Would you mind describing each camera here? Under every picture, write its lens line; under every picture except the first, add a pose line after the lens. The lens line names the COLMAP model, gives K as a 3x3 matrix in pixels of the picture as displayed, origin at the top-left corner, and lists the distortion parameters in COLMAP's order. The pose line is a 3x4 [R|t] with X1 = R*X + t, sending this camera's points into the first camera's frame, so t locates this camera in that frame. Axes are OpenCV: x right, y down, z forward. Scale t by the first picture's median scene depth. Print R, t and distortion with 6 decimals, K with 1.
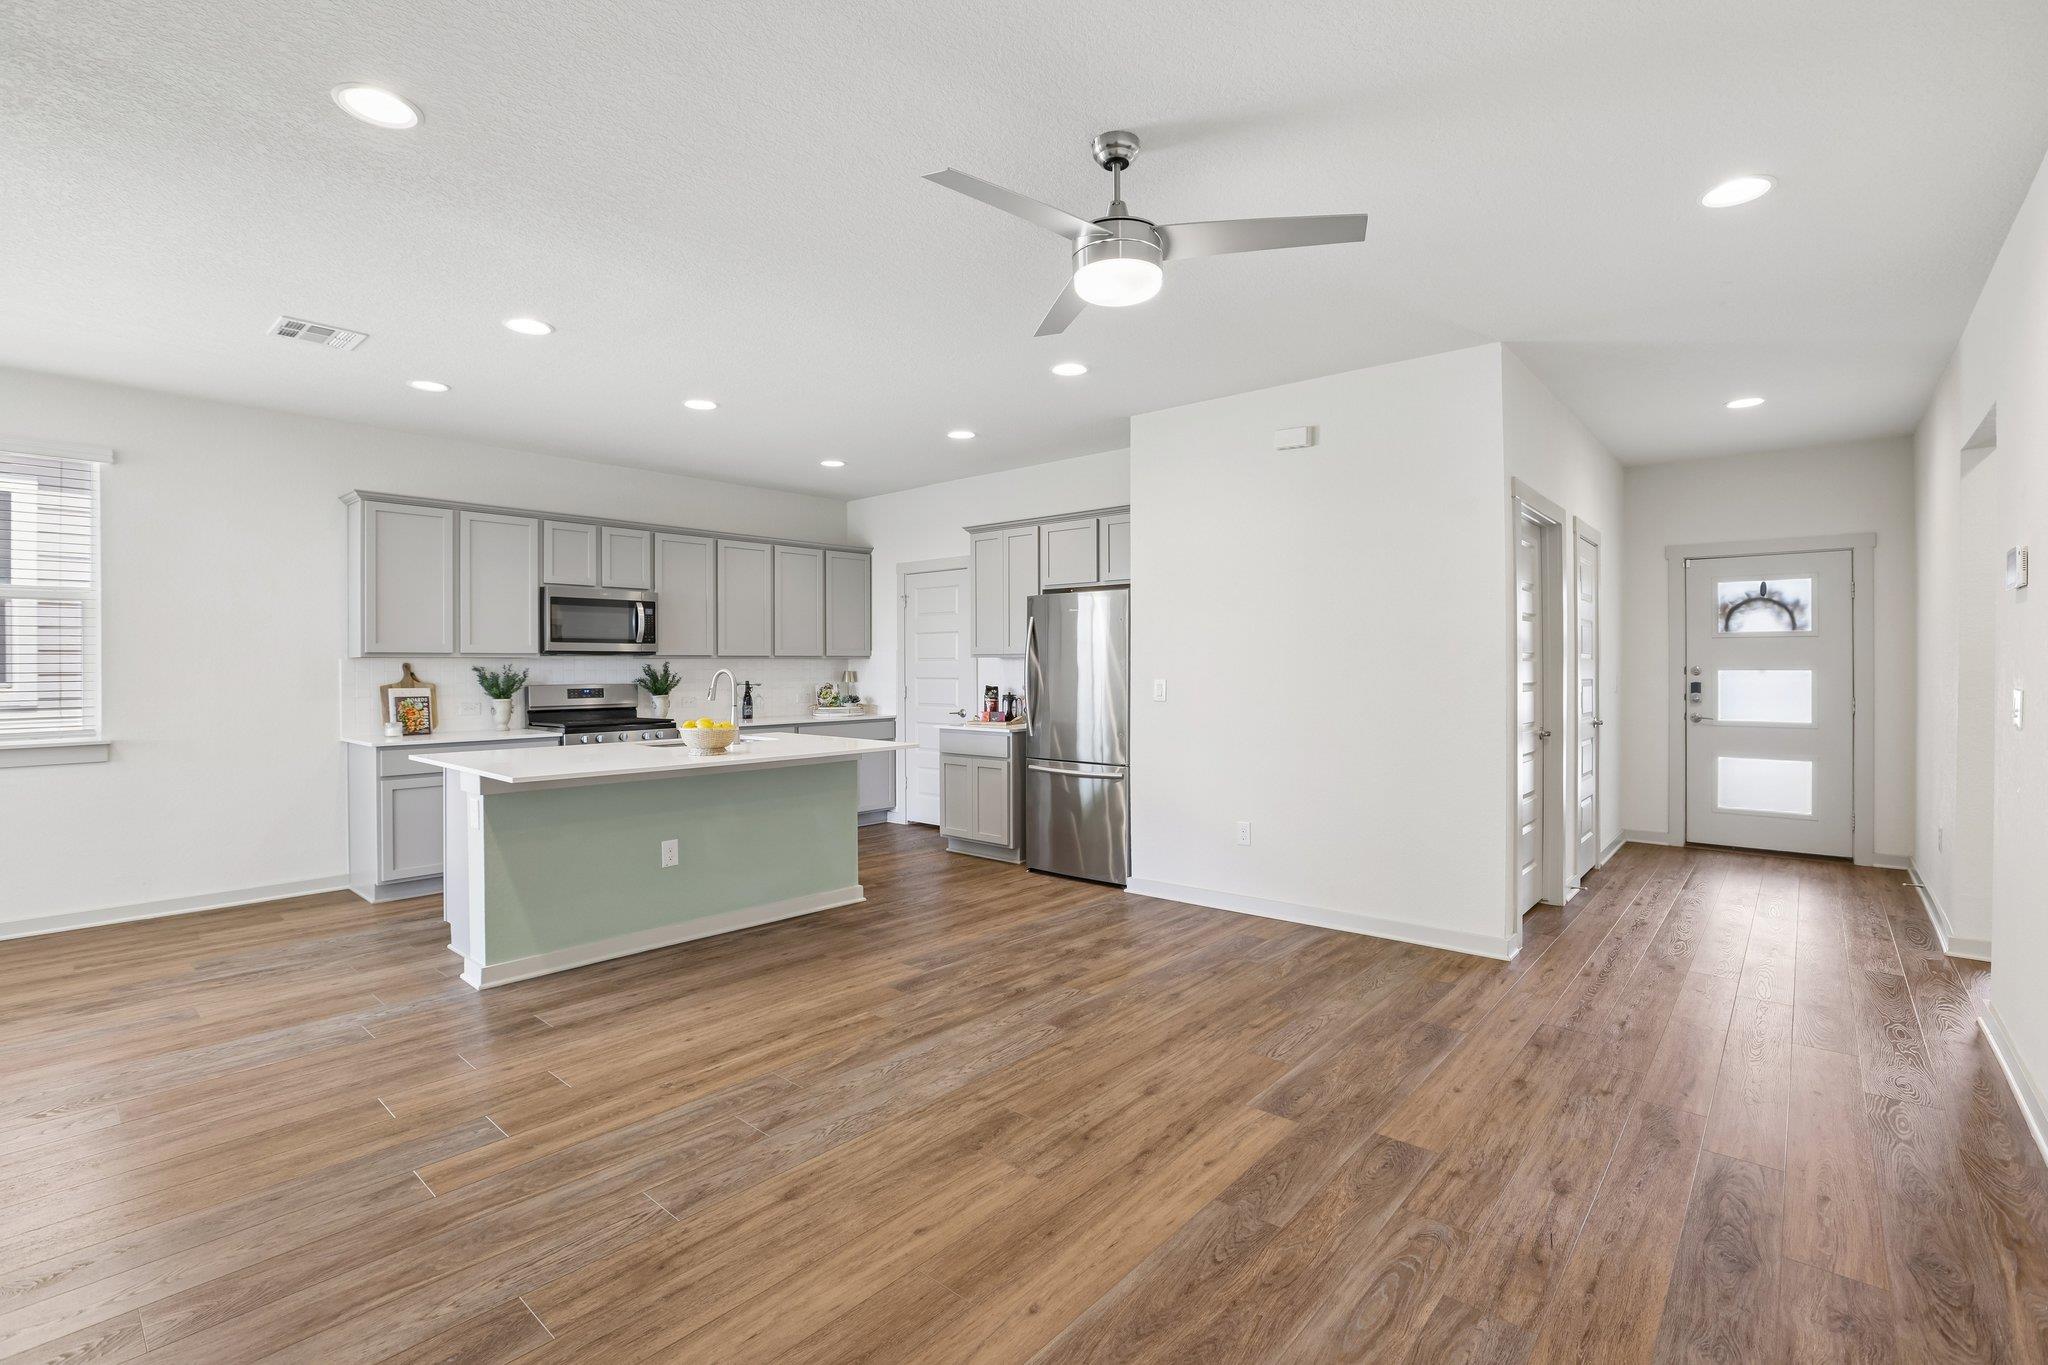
lens RADIAL K [[925.4, 0, 1028.4], [0, 925.4, 665.8], [0, 0, 1]] dist [-0.053660, 0.015444]
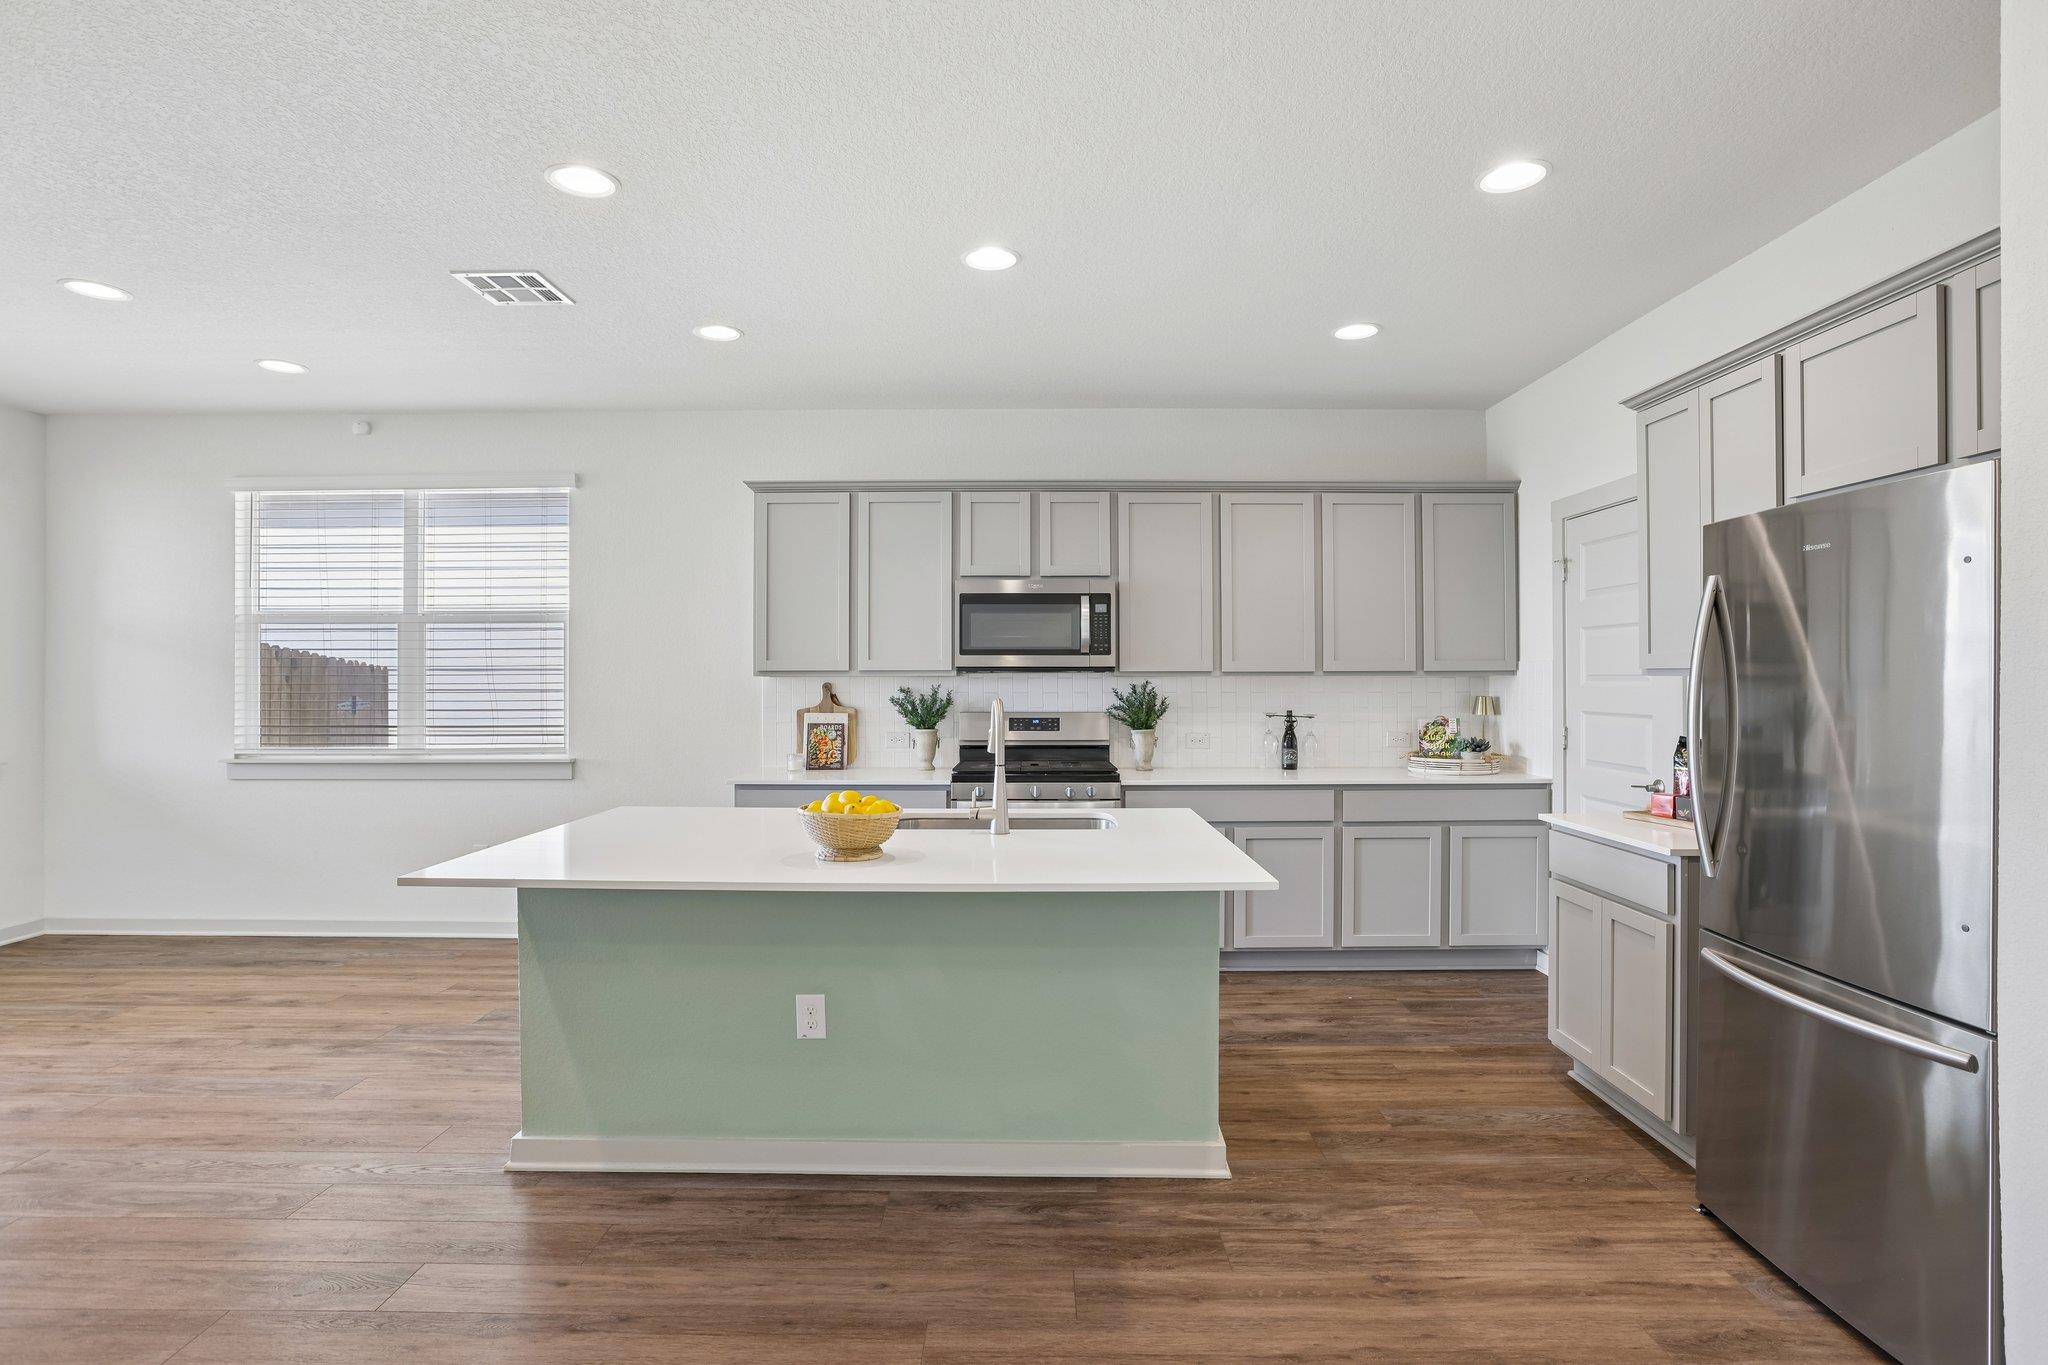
lens RADIAL K [[1007.6, 0, 1029.8], [0, 1007.6, 677.1], [0, 0, 1]] dist [-0.043768, 0.016281]
pose [[0.653504, 0.002788, -0.756918, 0.228808], [-0.001802, 0.999996, 0.002128, -0.017179], [0.756921, -0.000027, 0.653507, 0.862011]]
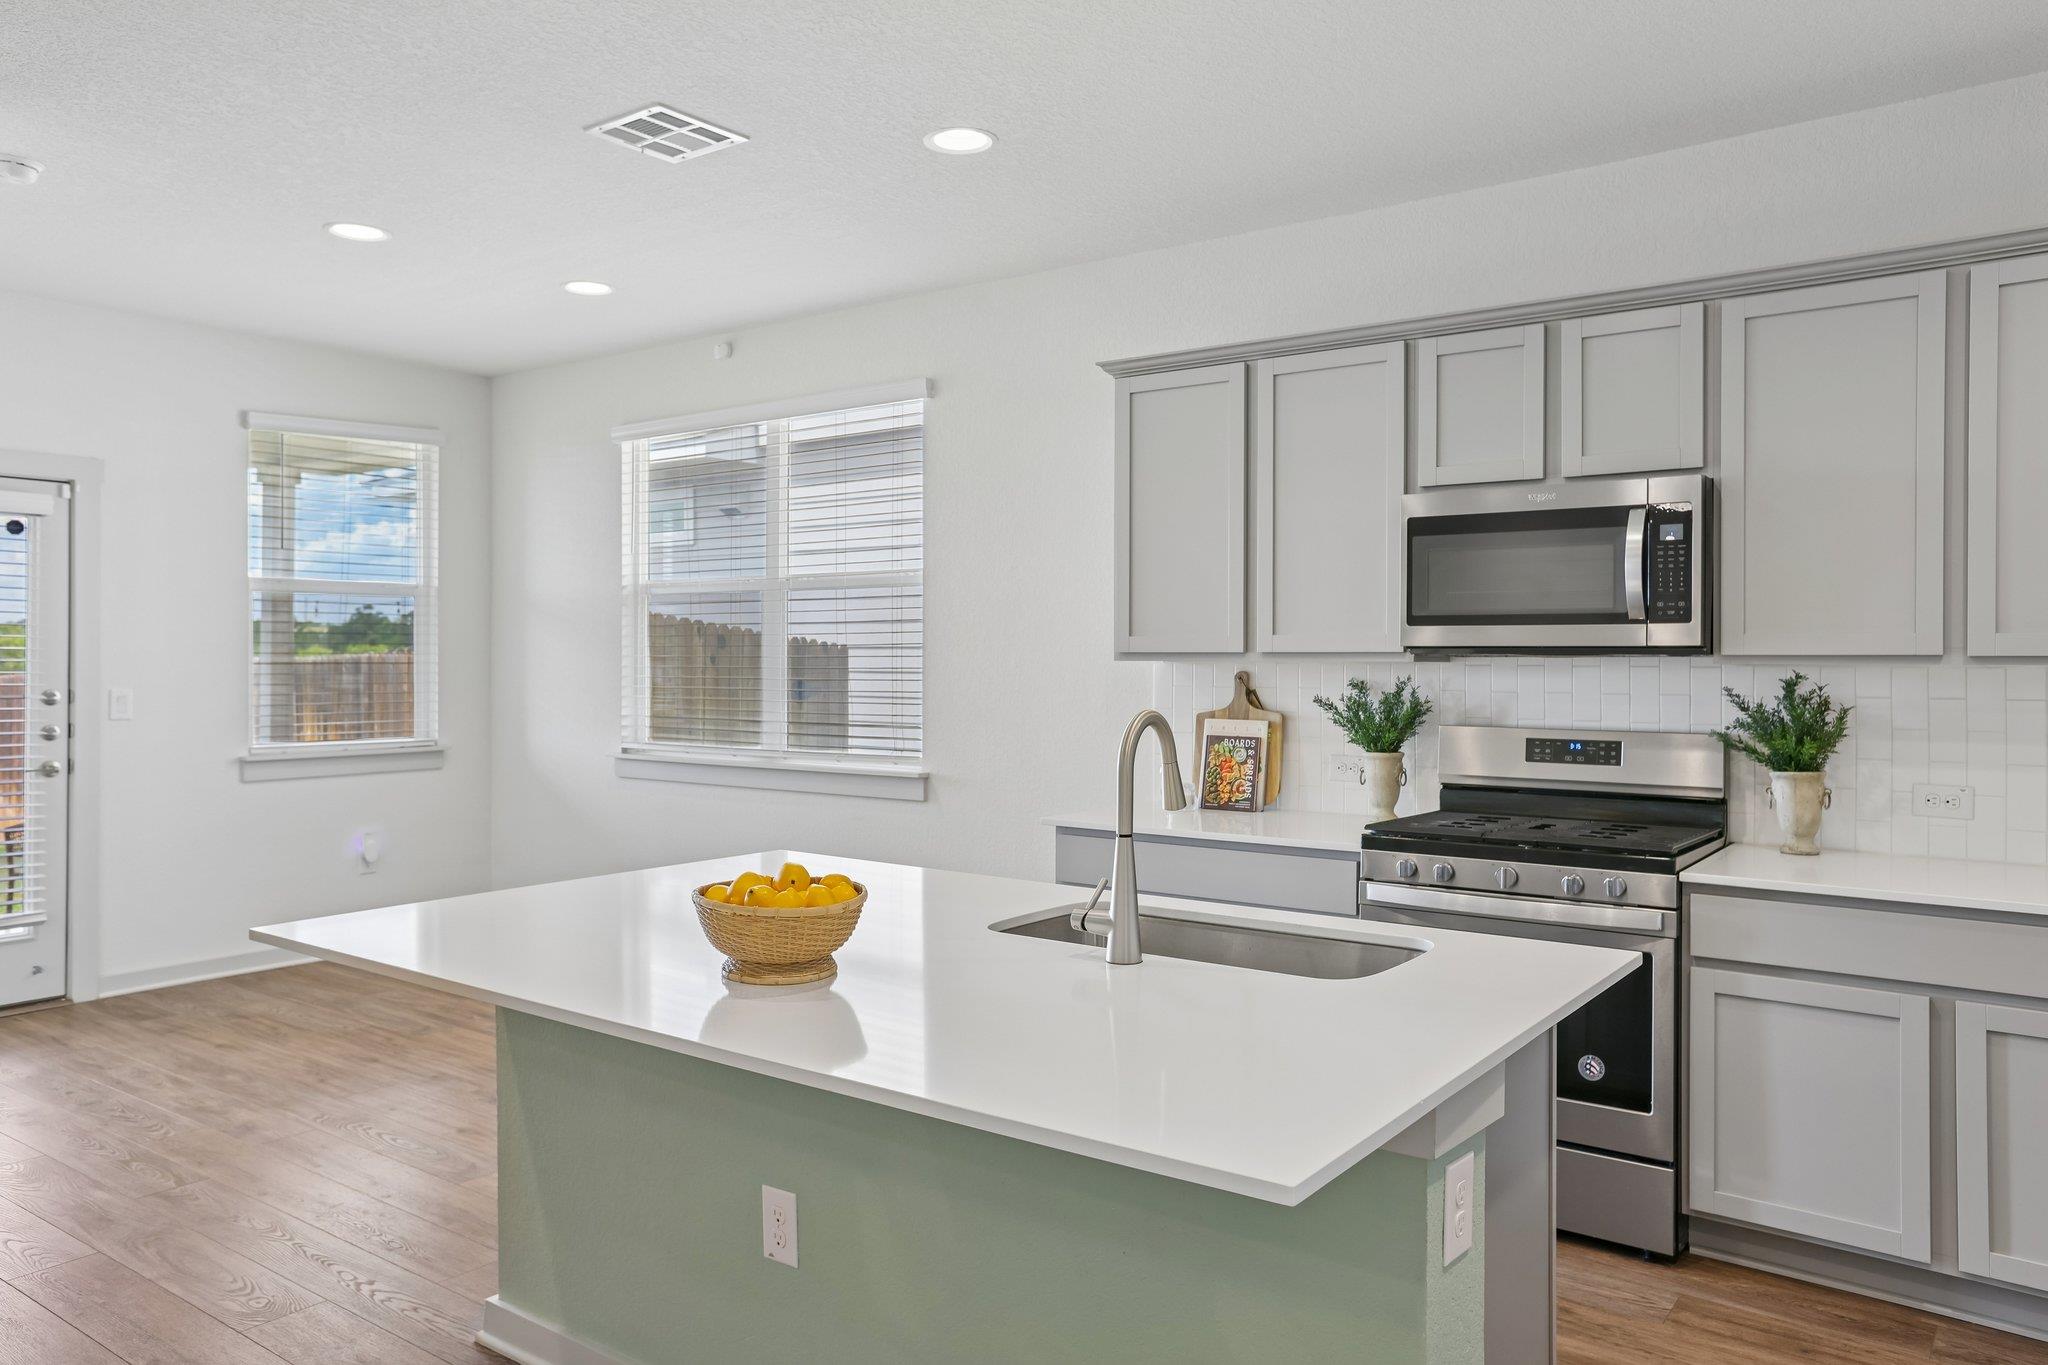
lens RADIAL K [[1441.3, 0, 1037.0], [0, 1441.3, 659.6], [0, 0, 1]] dist [-0.028693, 0.057917]
pose [[0.077469, 0.007942, -0.996963, 0.216012], [-0.001602, 0.999968, 0.007842, -0.025971], [0.996993, 0.000989, 0.077480, 1.322558]]
